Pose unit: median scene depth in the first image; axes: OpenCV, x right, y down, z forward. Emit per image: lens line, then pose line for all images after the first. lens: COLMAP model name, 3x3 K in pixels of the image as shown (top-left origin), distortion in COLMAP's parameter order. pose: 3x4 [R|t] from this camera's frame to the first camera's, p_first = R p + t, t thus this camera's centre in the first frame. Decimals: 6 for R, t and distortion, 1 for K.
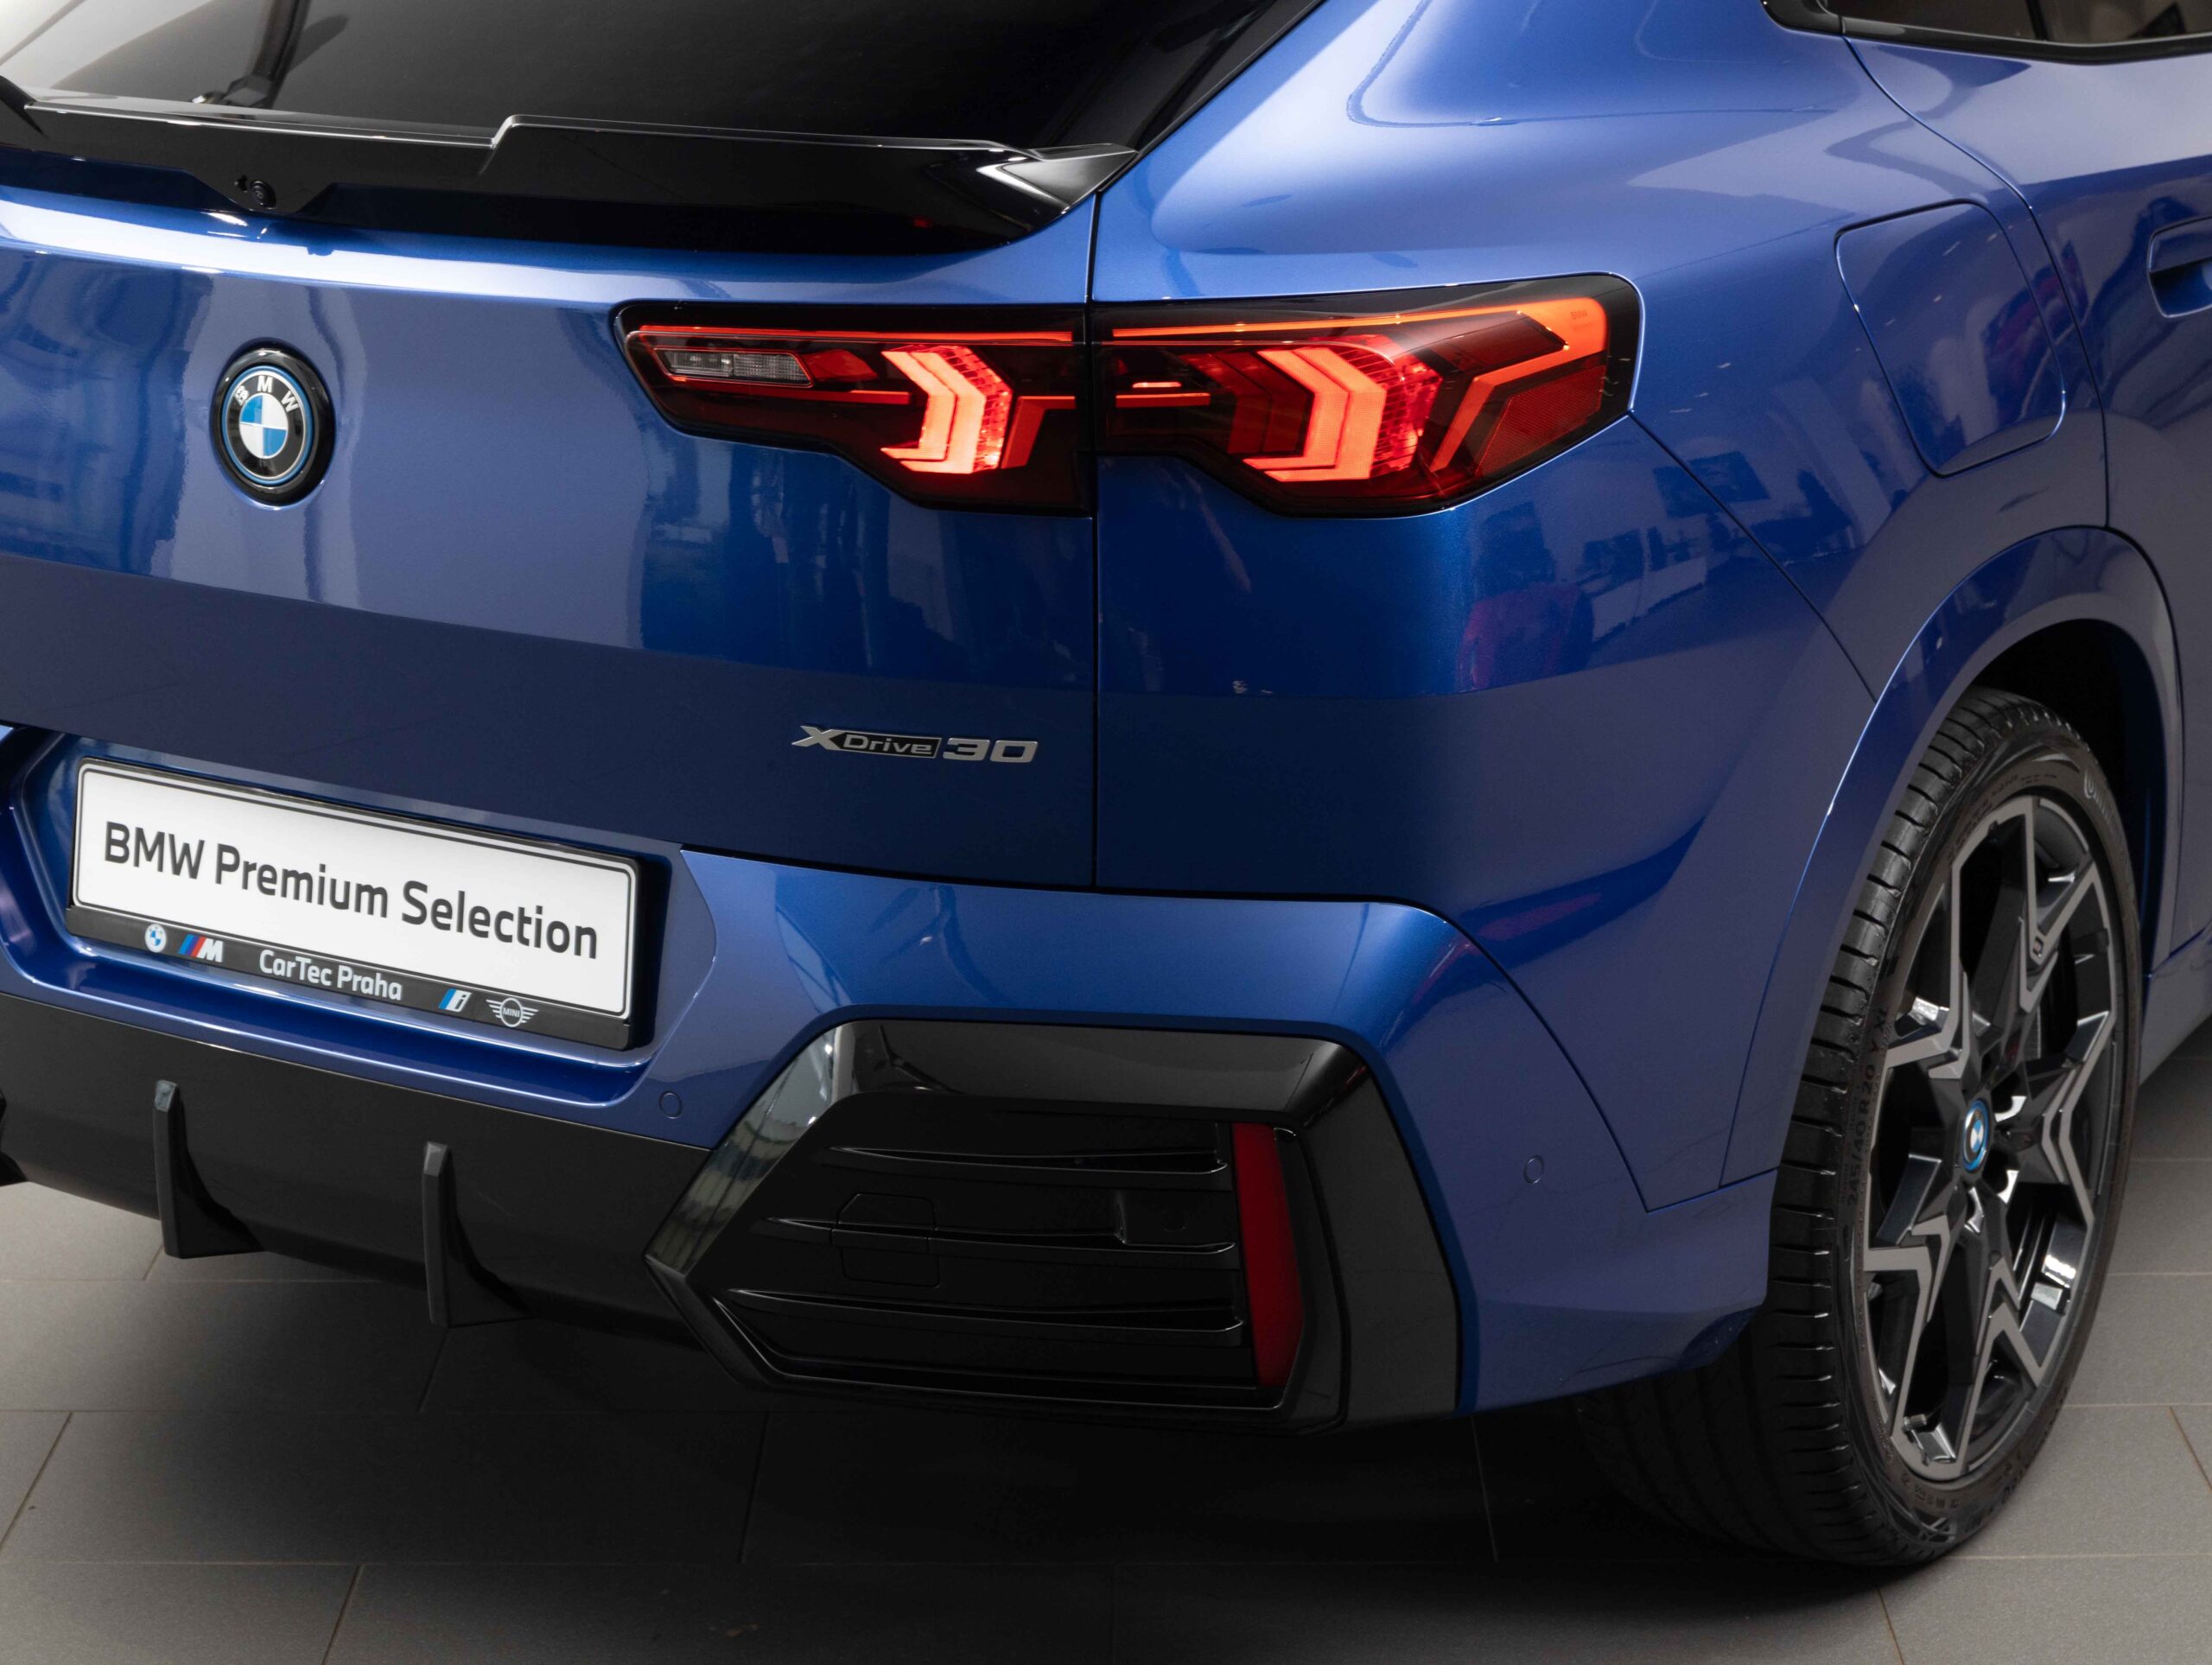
lens RADIAL K [[4446.5, 0, 1101.8], [0, 4446.5, 830.6], [0, 0, 1]] dist [0.029818, -0.717454]
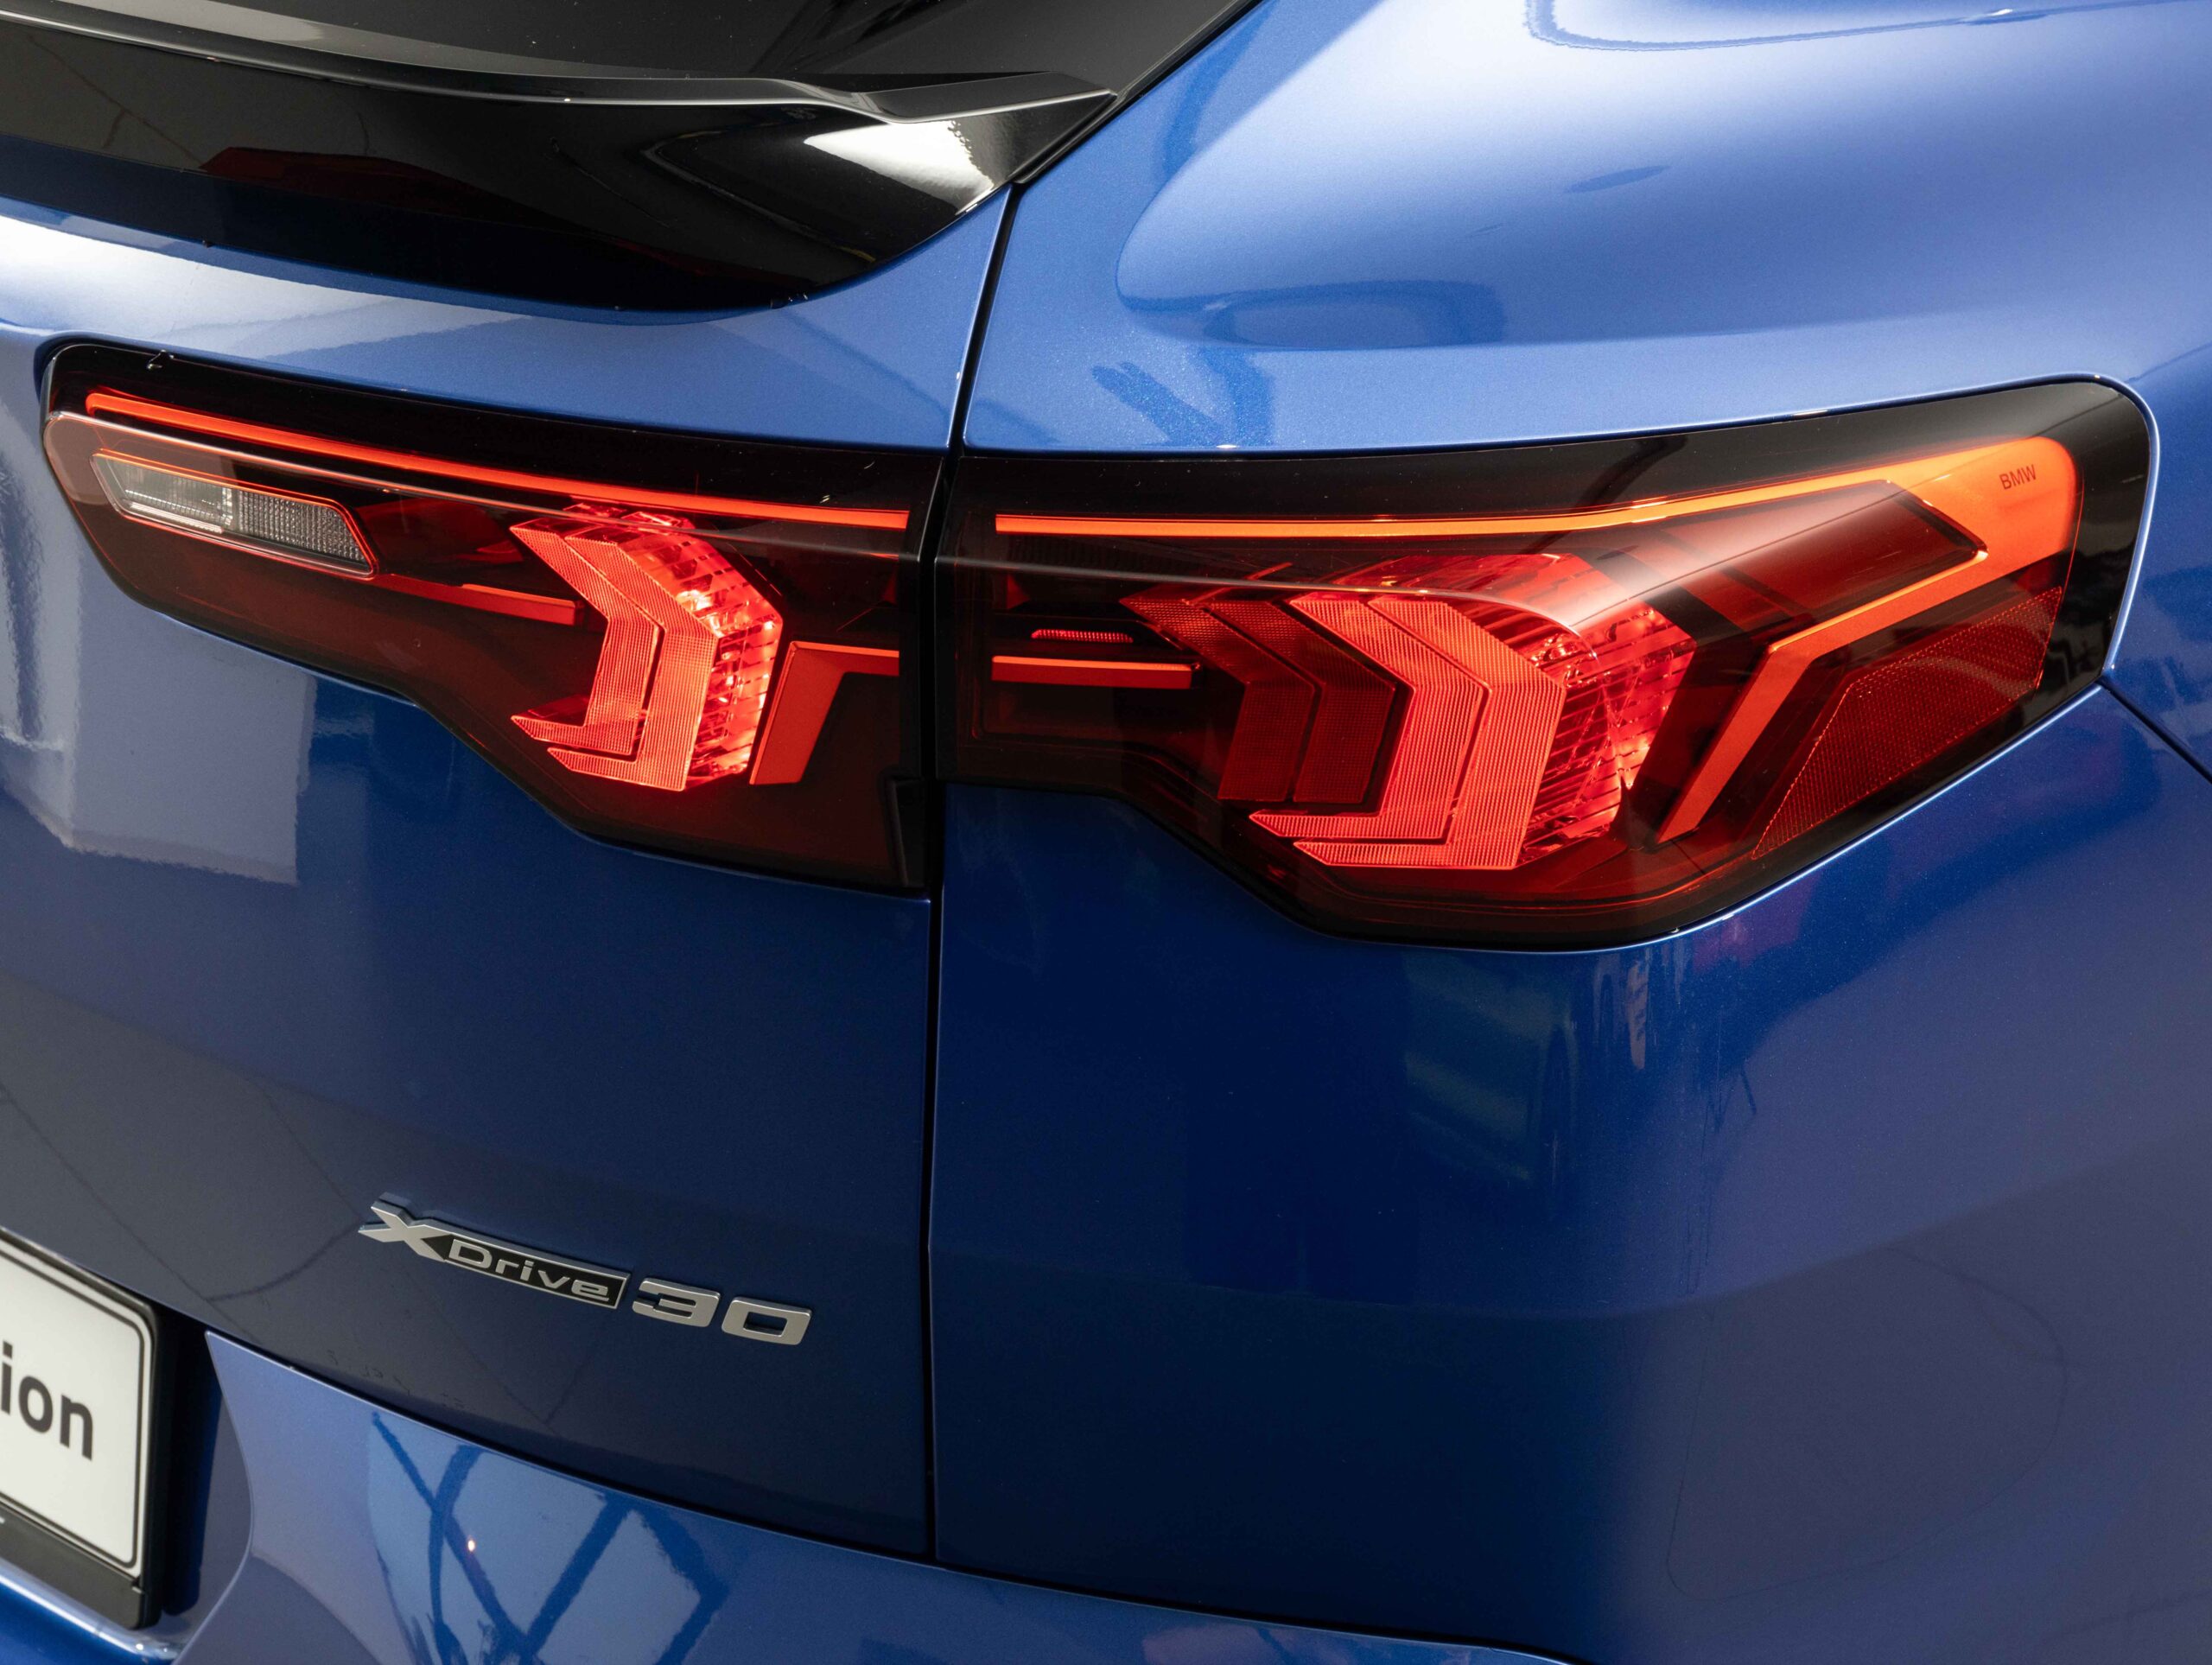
lens RADIAL K [[4446.5, 0, 1101.8], [0, 4446.5, 830.6], [0, 0, 1]] dist [0.029818, -0.717454]
pose [[0.990758, 0.083757, -0.106693, 0.065396], [-0.066182, 0.985097, 0.158757, -0.152421], [0.118400, -0.150229, 0.981536, 0.525158]]
